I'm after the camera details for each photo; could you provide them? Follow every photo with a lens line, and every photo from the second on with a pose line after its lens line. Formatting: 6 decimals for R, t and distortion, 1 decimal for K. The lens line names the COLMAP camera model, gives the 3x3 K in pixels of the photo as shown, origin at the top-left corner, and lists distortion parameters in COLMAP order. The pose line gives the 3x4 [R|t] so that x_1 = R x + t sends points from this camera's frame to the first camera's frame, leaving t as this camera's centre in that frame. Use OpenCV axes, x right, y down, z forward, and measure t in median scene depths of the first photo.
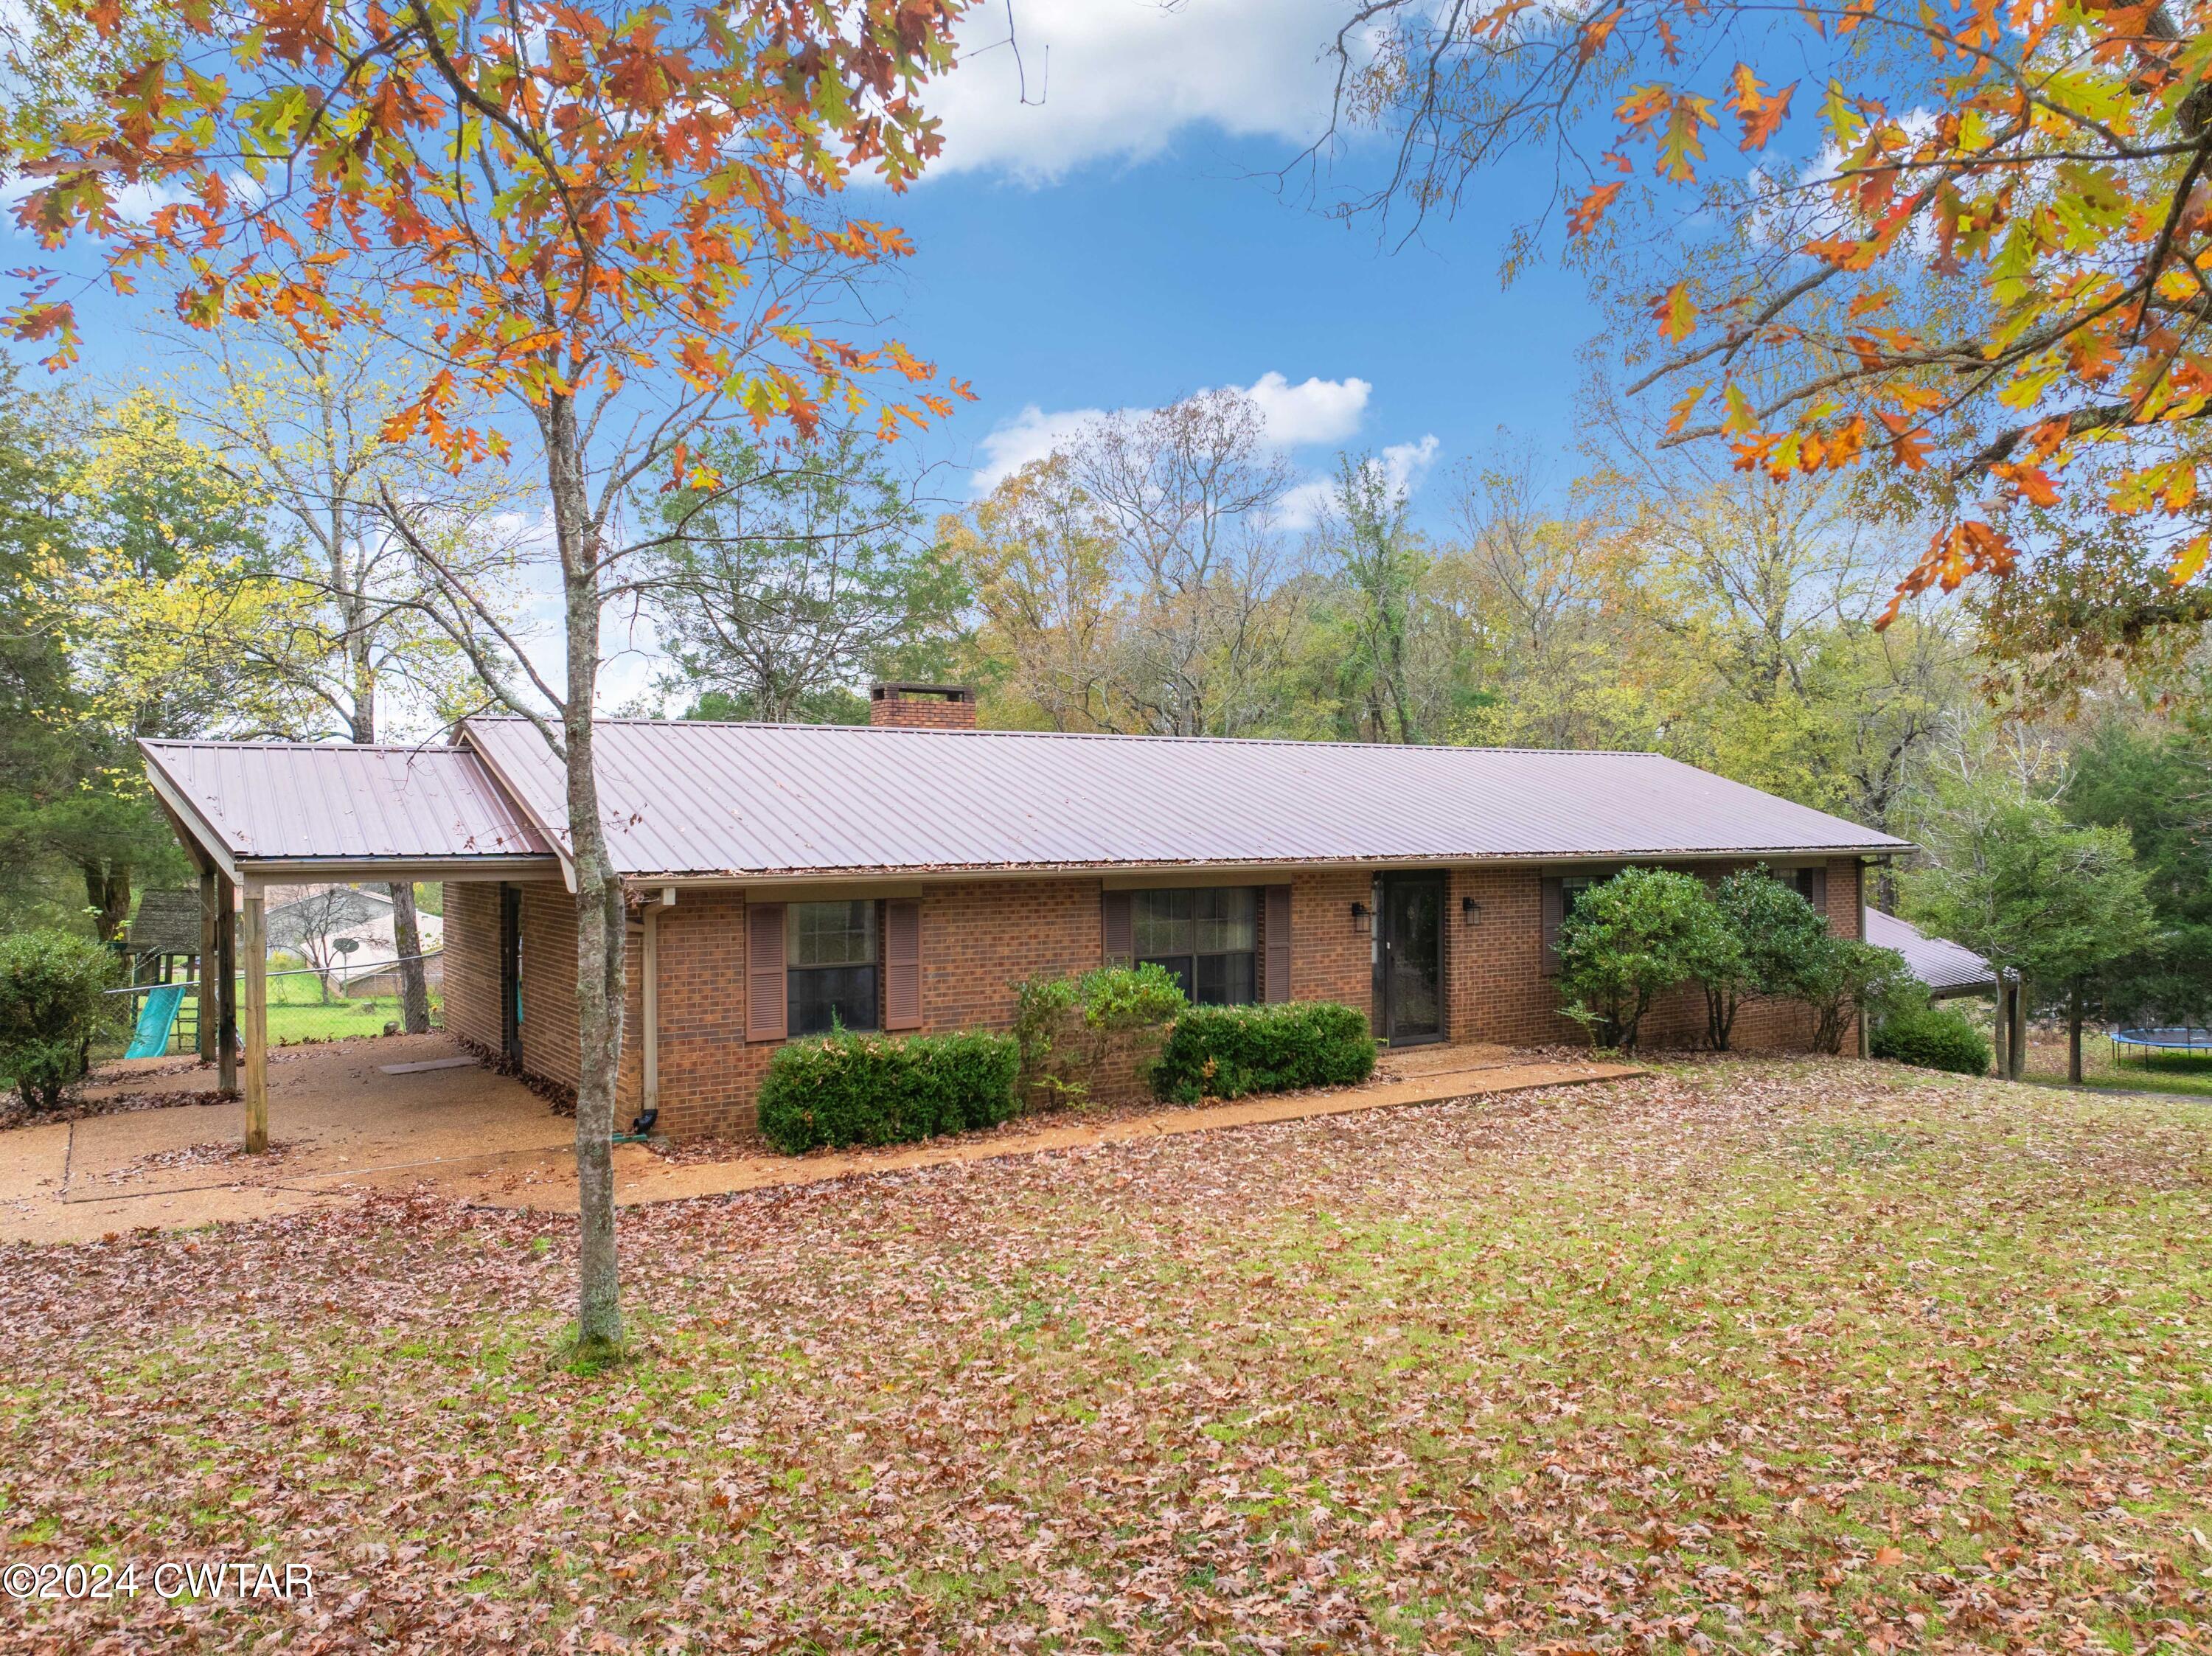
lens RADIAL K [[1529.9, 0, 1106.0], [0, 1529.9, 828.0], [0, 0, 1]] dist [-0.006789, -0.001133]
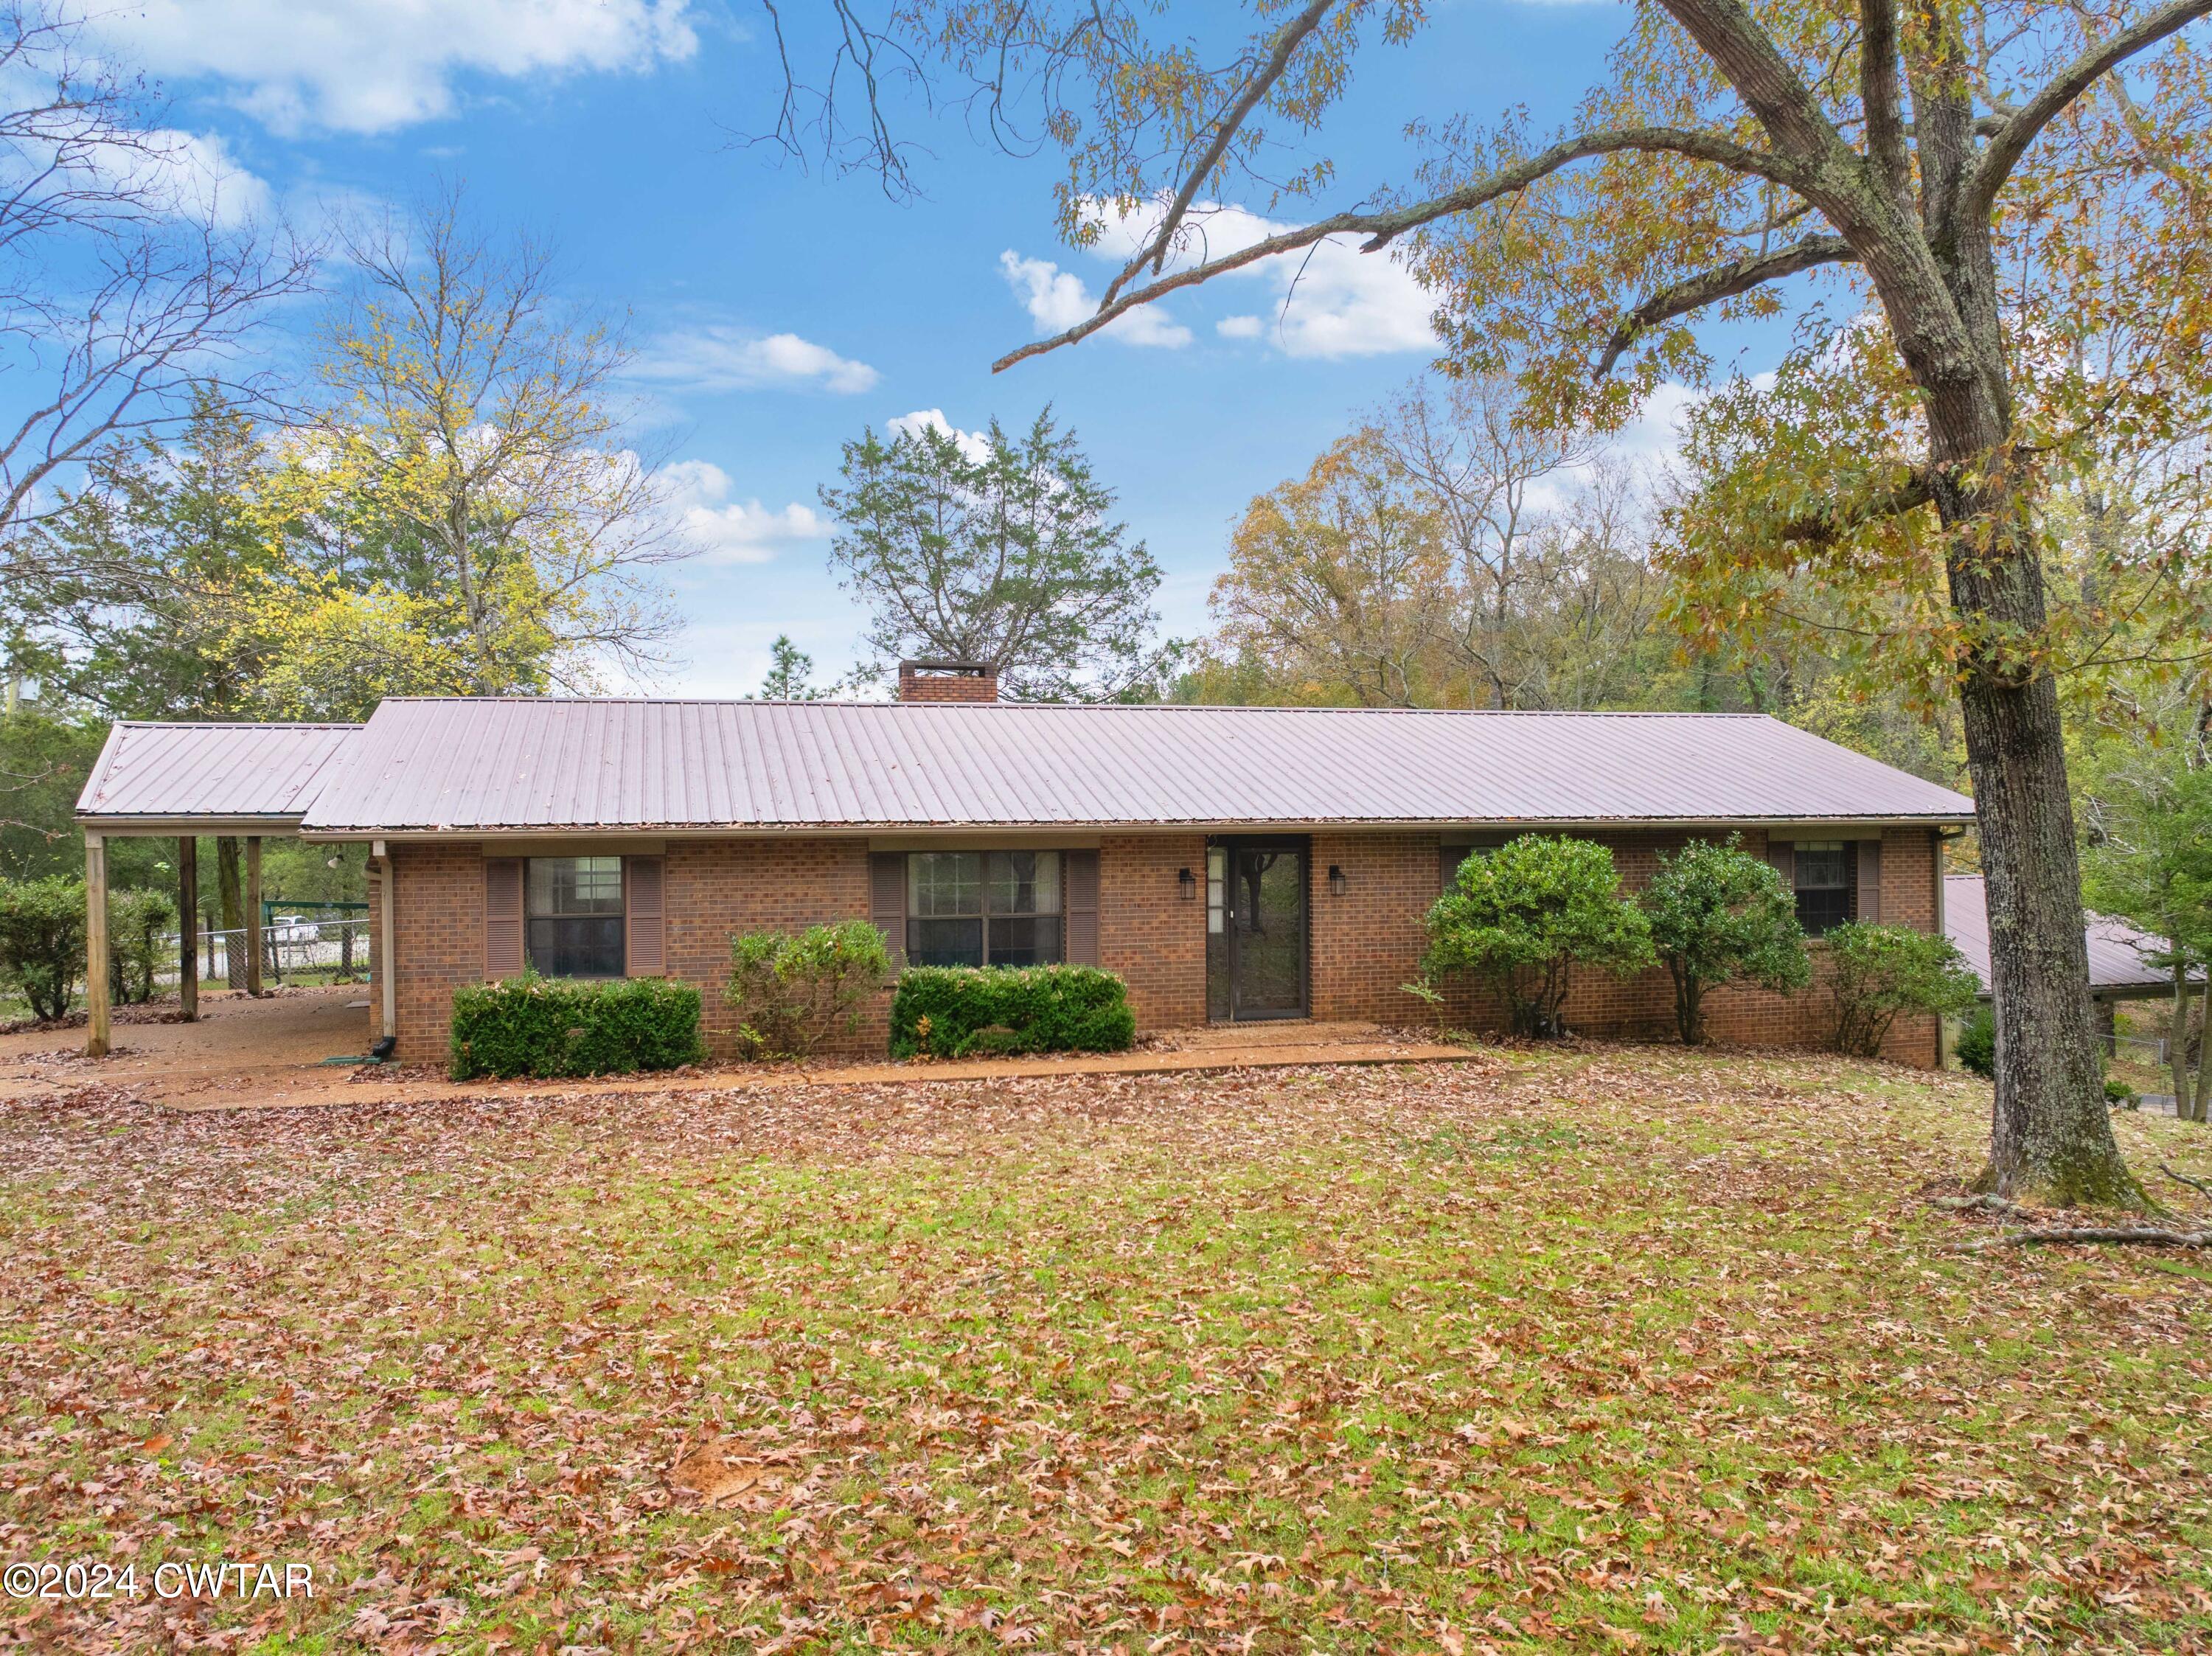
lens RADIAL K [[1529.9, 0, 1106.0], [0, 1529.9, 828.0], [0, 0, 1]] dist [-0.006789, -0.001133]
pose [[0.950052, 0.000088, -0.312092, 0.426931], [0.001957, 0.999979, 0.006240, 0.017362], [0.312085, -0.006539, 0.950032, 0.067499]]
